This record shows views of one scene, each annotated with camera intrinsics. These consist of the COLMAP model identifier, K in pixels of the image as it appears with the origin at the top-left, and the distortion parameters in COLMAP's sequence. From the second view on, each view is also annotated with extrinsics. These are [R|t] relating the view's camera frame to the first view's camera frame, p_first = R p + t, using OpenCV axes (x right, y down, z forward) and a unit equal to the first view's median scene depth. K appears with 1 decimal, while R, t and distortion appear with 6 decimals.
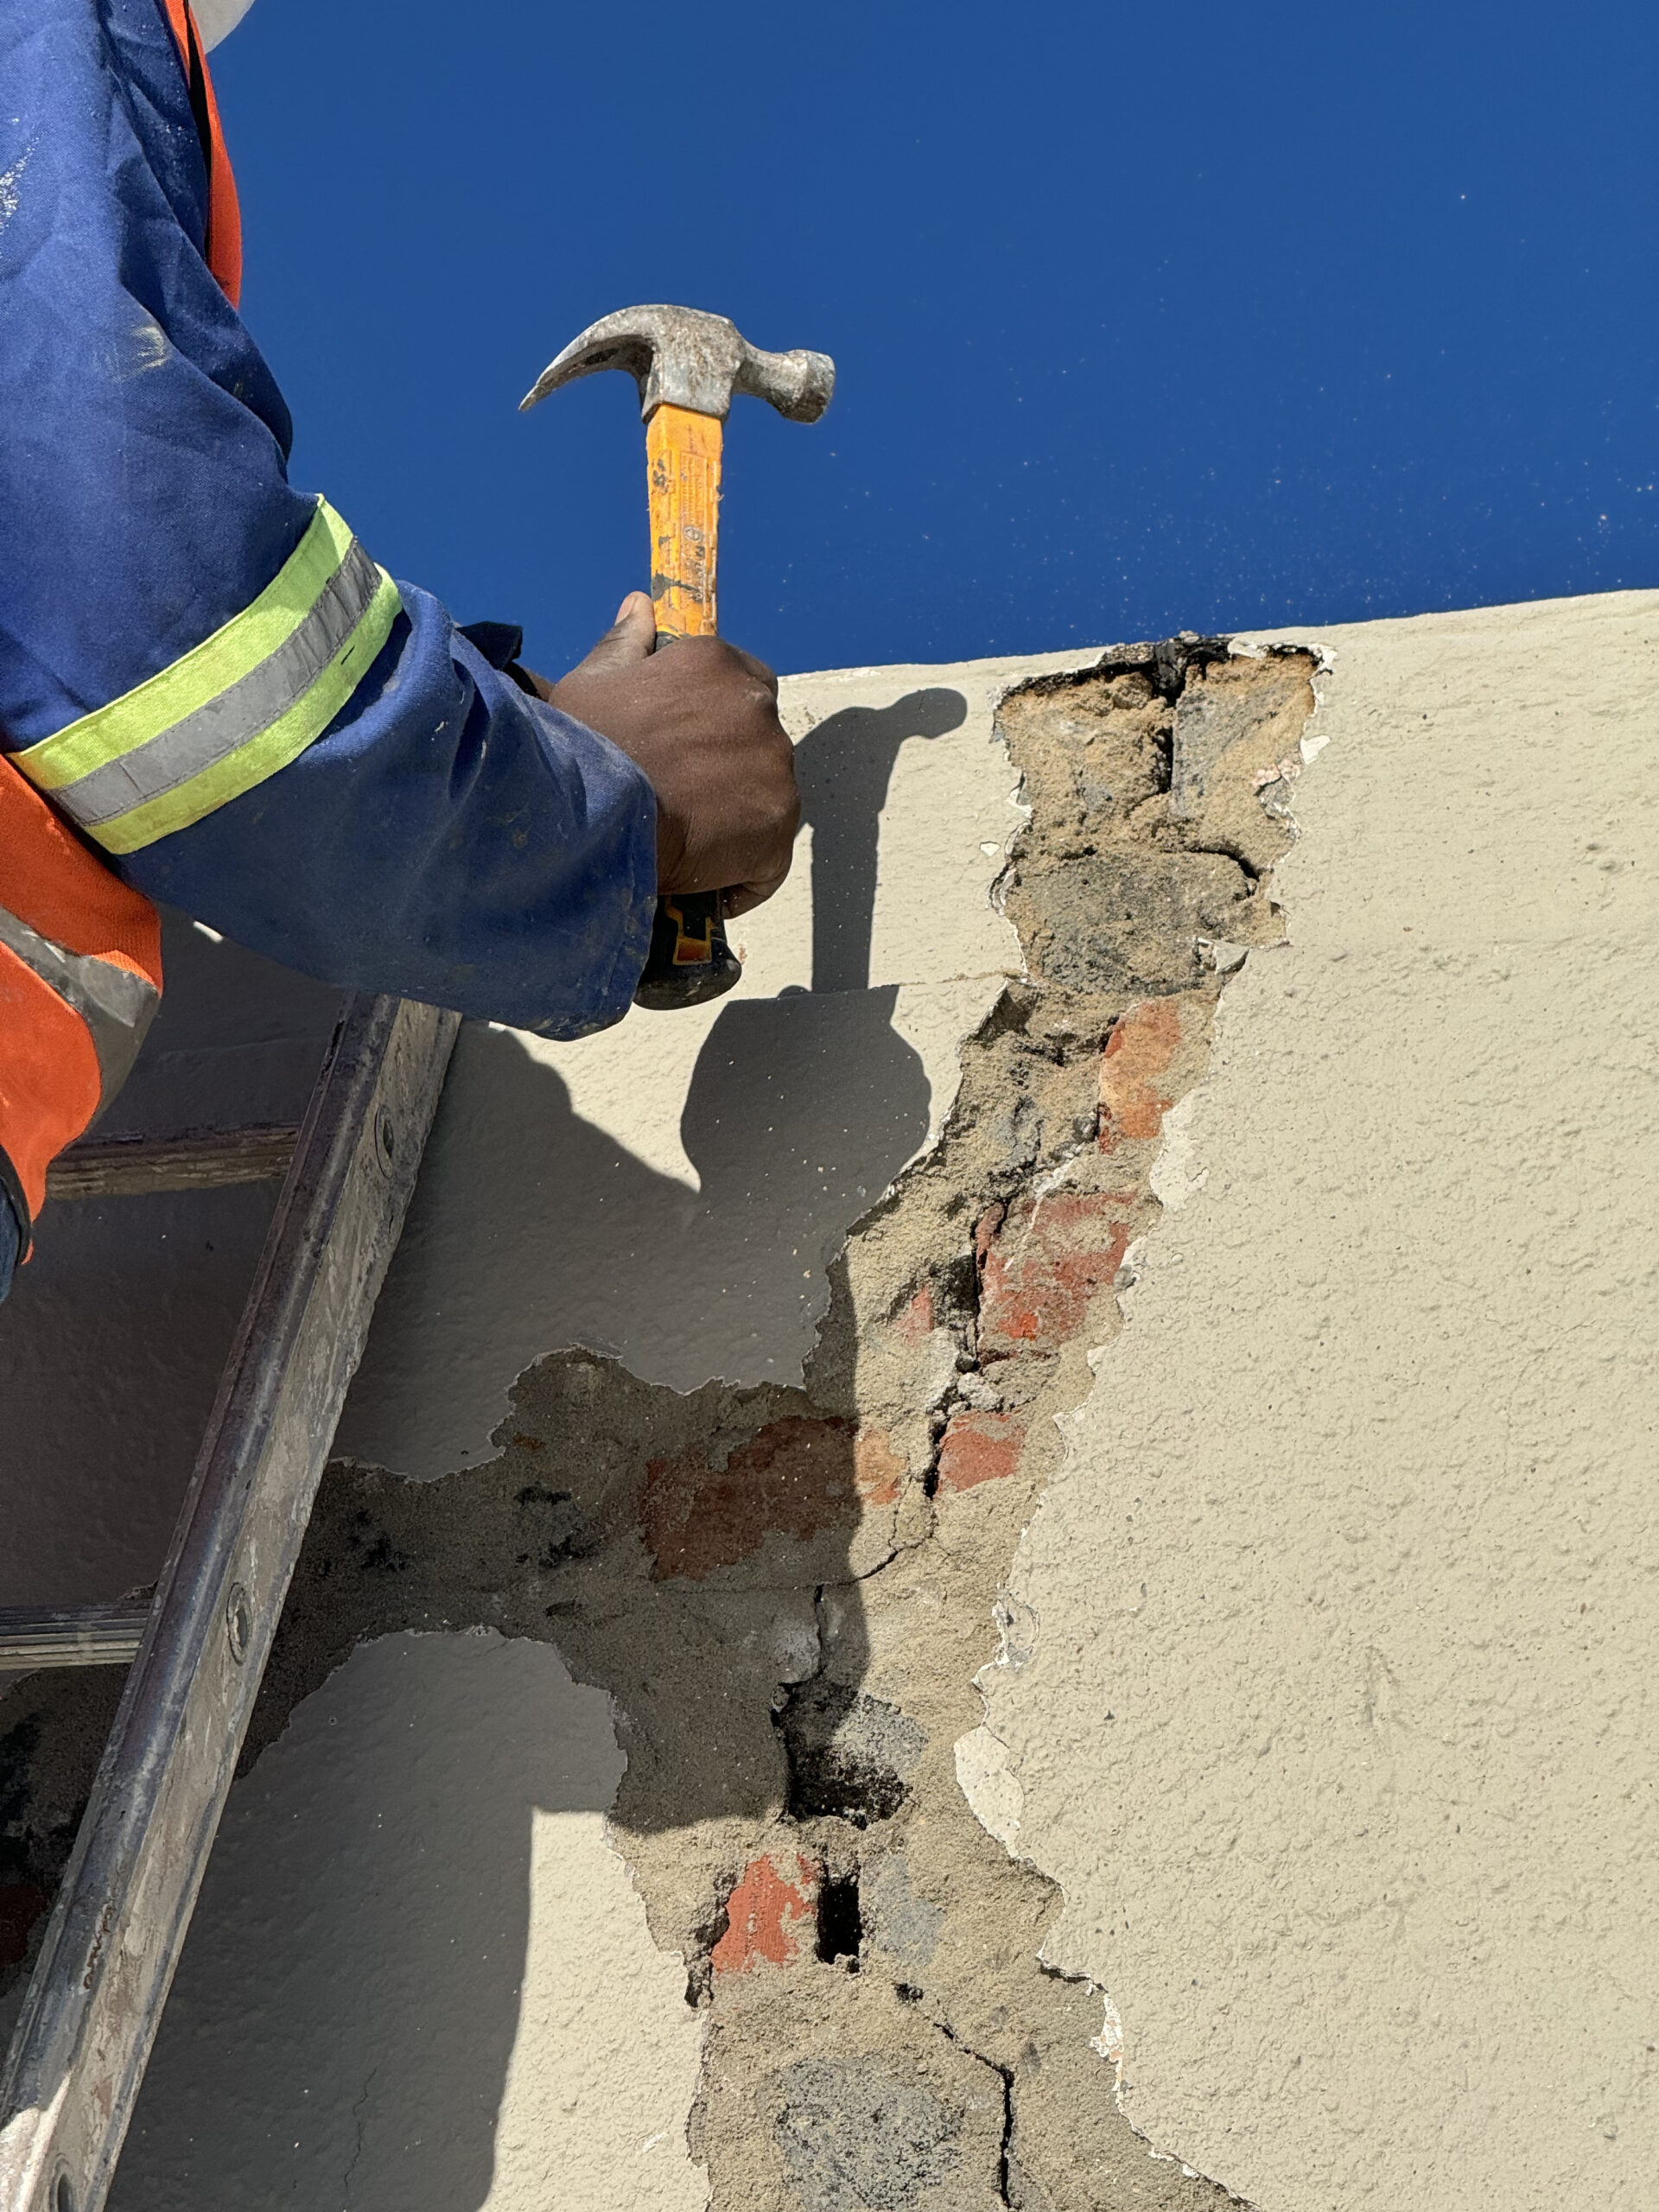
lens RADIAL K [[7793.6, 0, 829.5], [0, 7793.6, 1106.0], [0, 0, 1]] dist [0.093621, 2.269391]
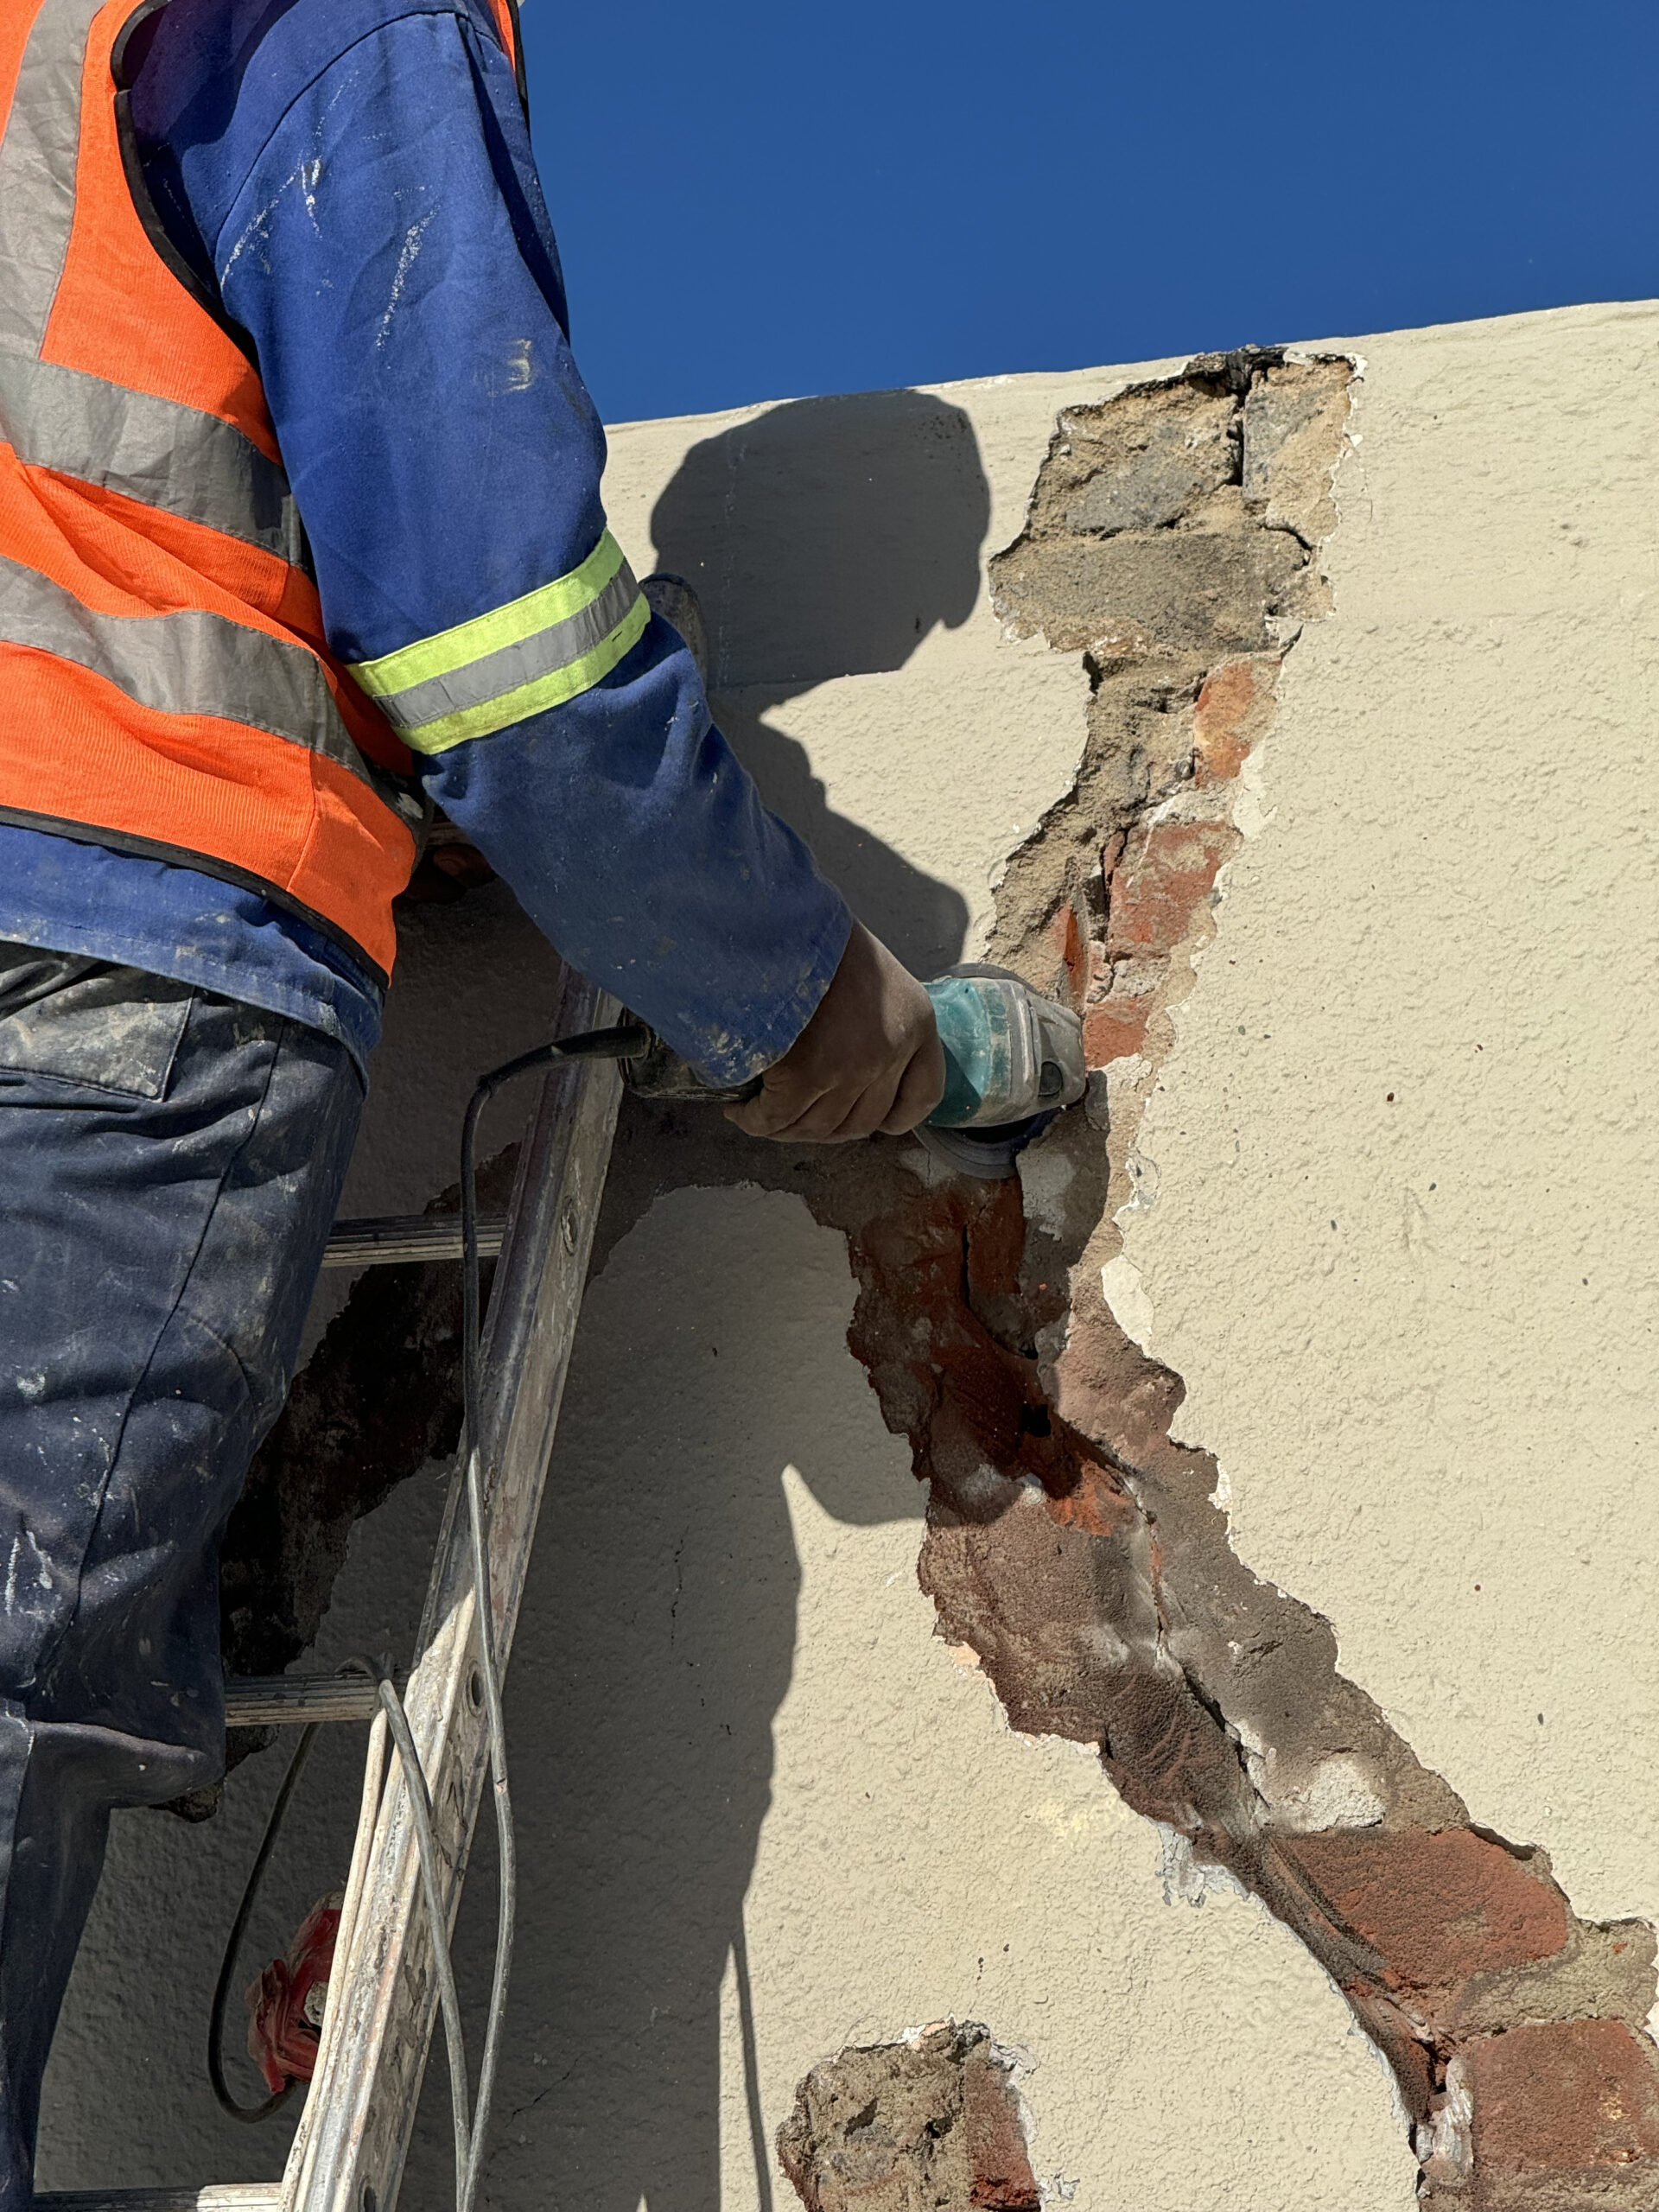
lens RADIAL K [[7729.6, 0, 829.5], [0, 7729.6, 1106.0], [0, 0, 1]] dist [0.139051, 1.236757]
pose [[0.998177, -0.046765, -0.038146, 0.020935], [0.052713, 0.983370, 0.173796, -0.177456], [0.029384, -0.175490, 0.984043, -0.308196]]
